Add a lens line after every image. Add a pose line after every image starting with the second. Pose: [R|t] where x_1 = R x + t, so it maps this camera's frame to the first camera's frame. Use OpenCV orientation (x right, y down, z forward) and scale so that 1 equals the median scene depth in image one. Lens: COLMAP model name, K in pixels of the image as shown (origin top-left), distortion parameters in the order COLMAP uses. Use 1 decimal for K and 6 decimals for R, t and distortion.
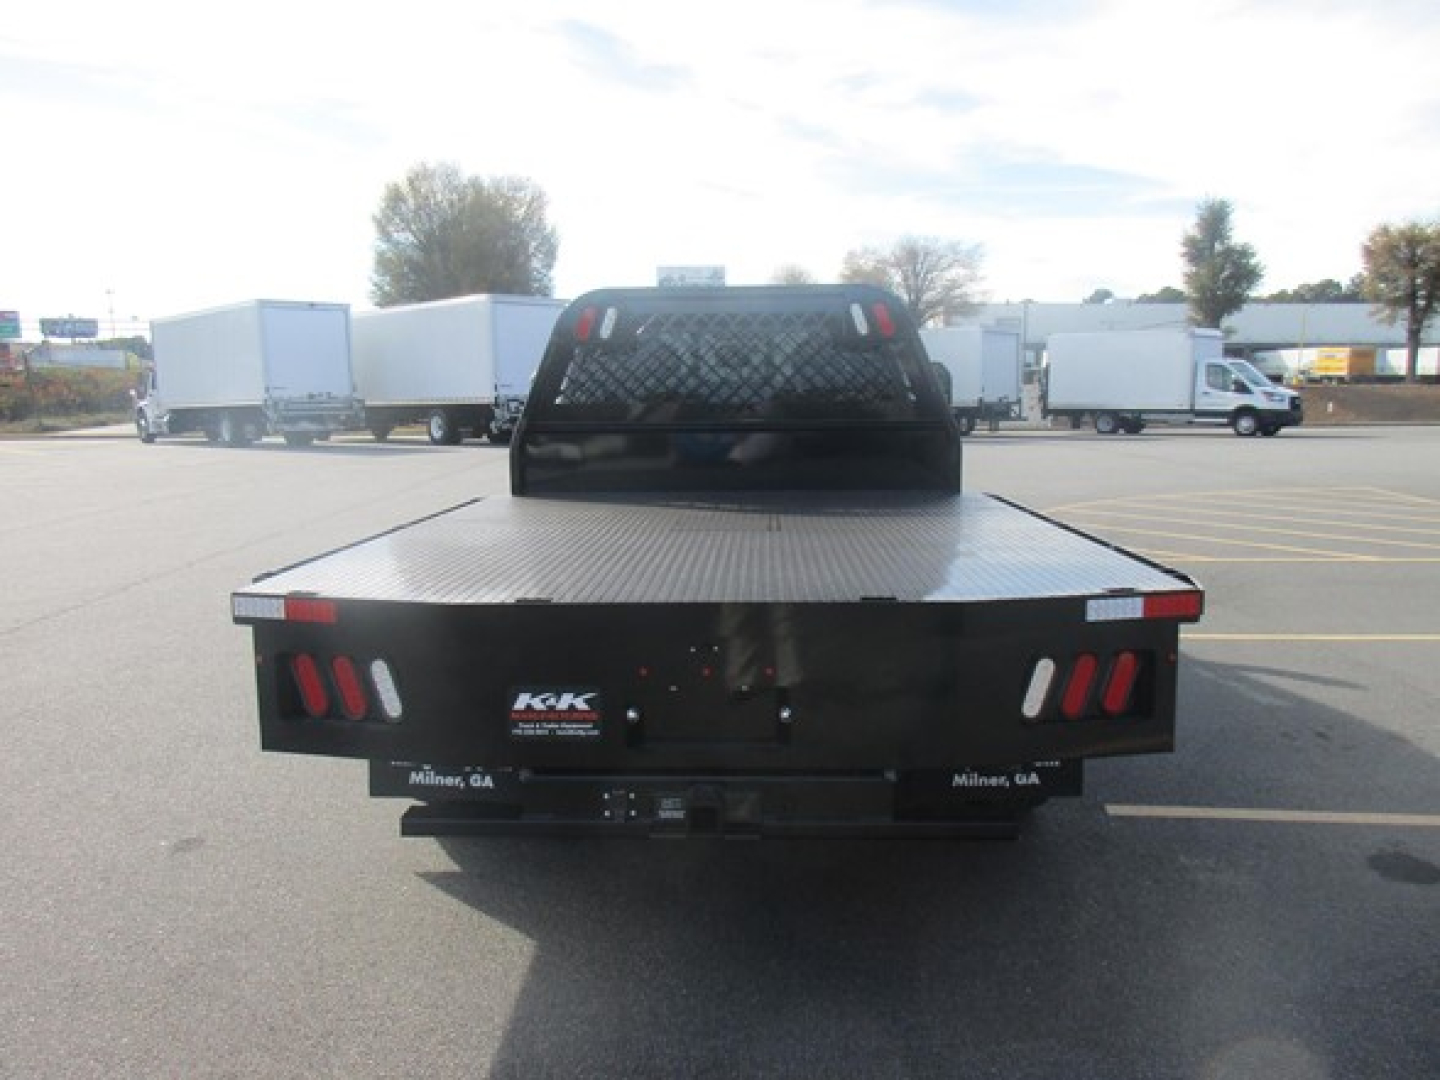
lens RADIAL K [[1056.6, 0, 723.7], [0, 1056.6, 540.7], [0, 0, 1]] dist [0.004757, 0.001023]
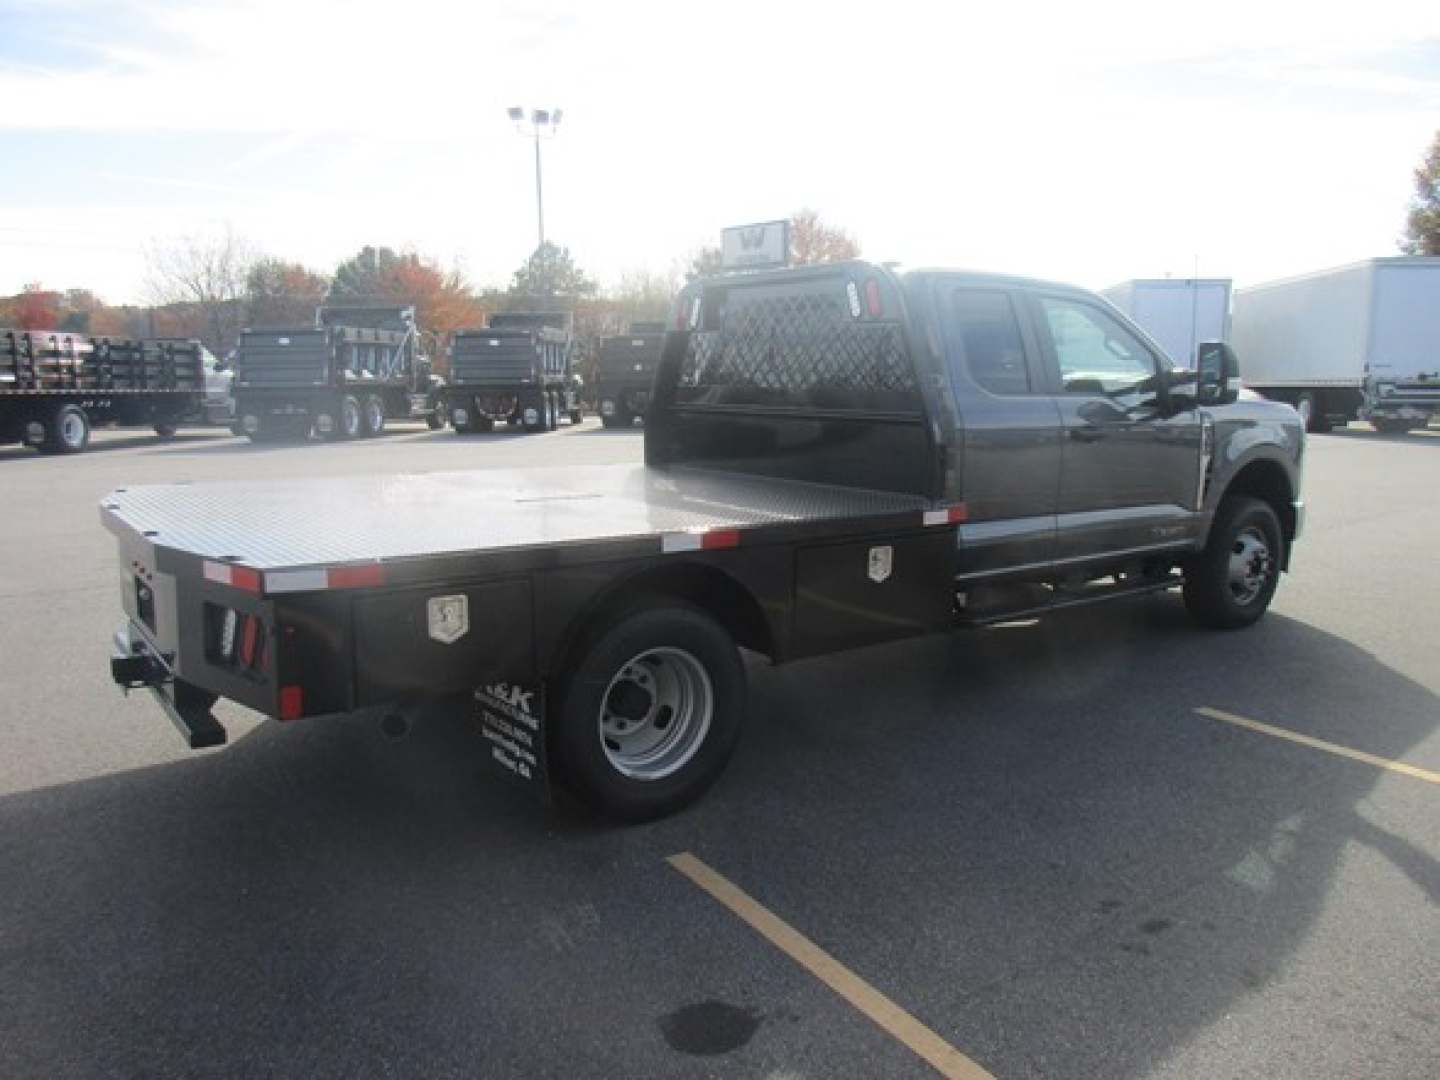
lens RADIAL K [[1056.6, 0, 723.7], [0, 1056.6, 540.7], [0, 0, 1]] dist [0.004757, 0.001023]
pose [[0.631858, 0.131126, -0.763912, 0.126775], [-0.115367, 0.990518, 0.074599, -0.009812], [0.766450, 0.040994, 0.640995, 0.055096]]
